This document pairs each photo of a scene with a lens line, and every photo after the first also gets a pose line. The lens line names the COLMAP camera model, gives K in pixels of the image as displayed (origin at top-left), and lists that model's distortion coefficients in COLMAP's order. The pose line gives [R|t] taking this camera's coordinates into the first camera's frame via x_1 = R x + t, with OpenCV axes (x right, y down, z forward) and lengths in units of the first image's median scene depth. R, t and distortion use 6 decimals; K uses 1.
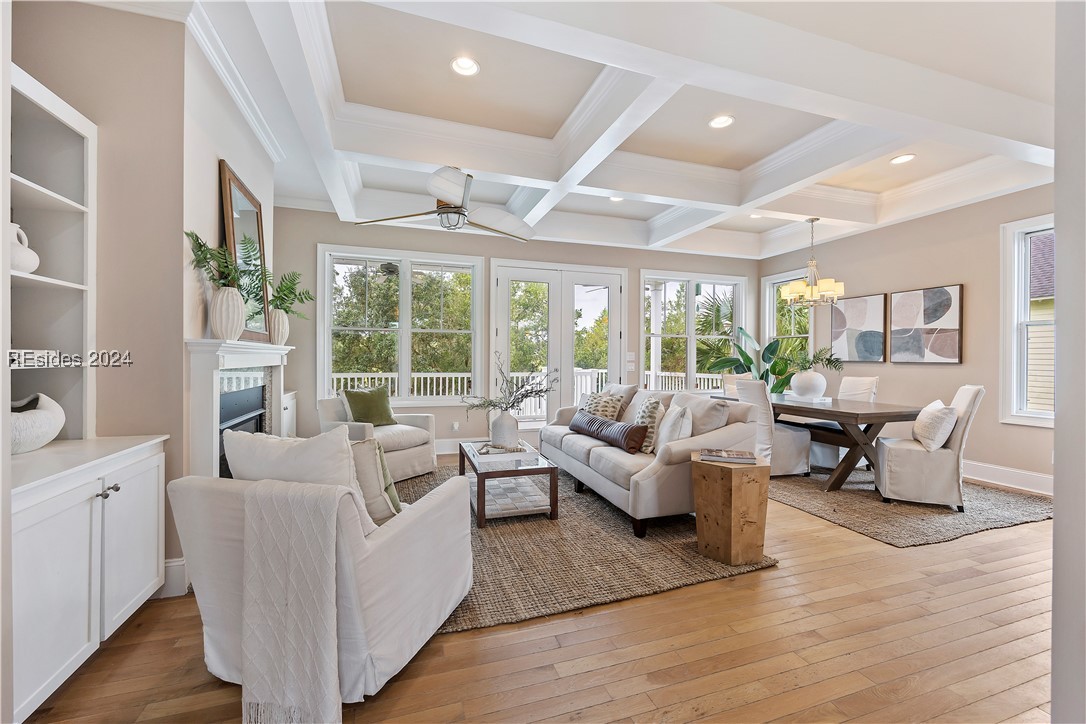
lens RADIAL K [[439.3, 0, 541.3], [0, 439.3, 357.5], [0, 0, 1]] dist [-0.001192, -0.000275]
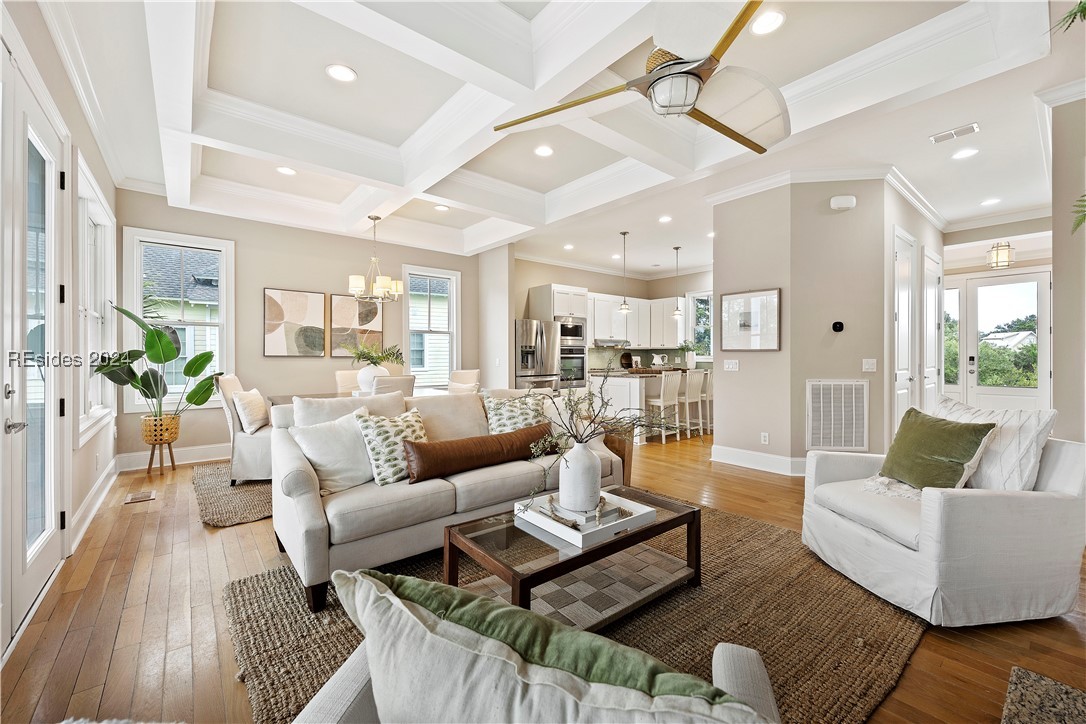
lens RADIAL K [[439.3, 0, 549.5], [0, 439.3, 357.1], [0, 0, 1]] dist [-0.001192, -0.000275]
pose [[-0.367391, -0.001718, 0.930065, -0.460540], [0.001588, 0.999996, 0.002474, 0.010551], [-0.930065, 0.002386, -0.367386, 0.948575]]
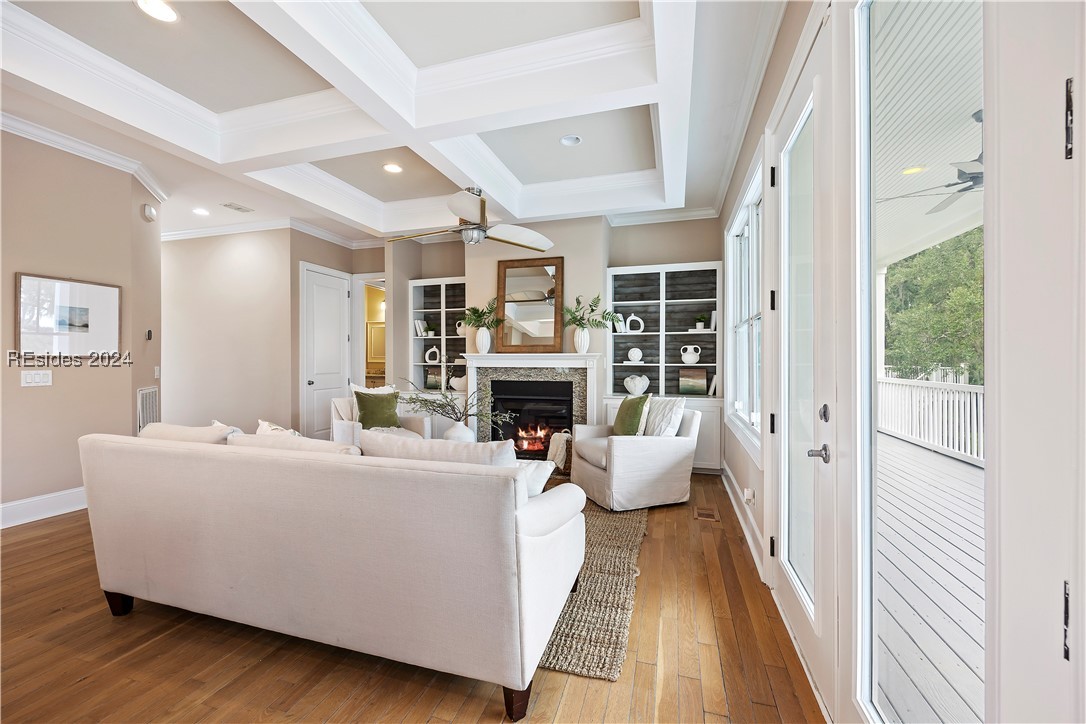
lens RADIAL K [[439.3, 0, 543.6], [0, 439.3, 359.8], [0, 0, 1]] dist [-0.001192, -0.000275]
pose [[-0.572753, -0.001063, -0.819727, 0.413747], [-0.003476, 0.999993, 0.001132, -0.000007], [0.819721, 0.003498, -0.572753, 1.245635]]
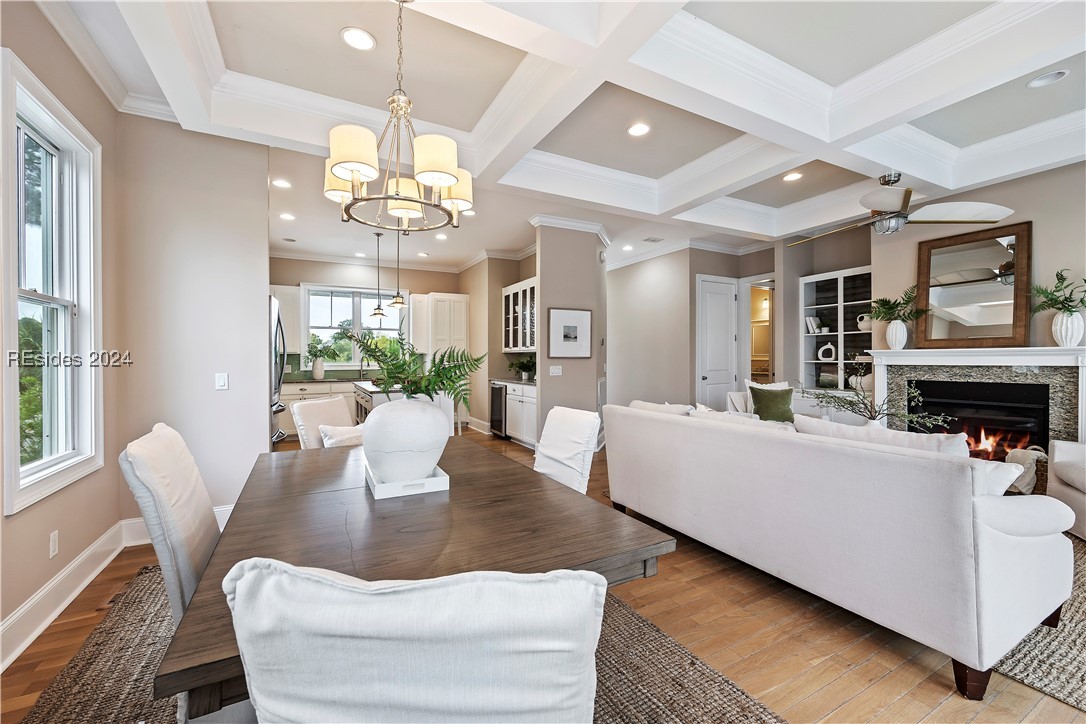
lens RADIAL K [[439.3, 0, 543.4], [0, 439.3, 363.2], [0, 0, 1]] dist [-0.001192, -0.000275]
pose [[-0.985025, 0.008943, -0.172179, 0.531269], [0.006910, 0.999899, 0.012407, -0.000933], [0.172273, 0.011031, -0.984988, 1.313324]]
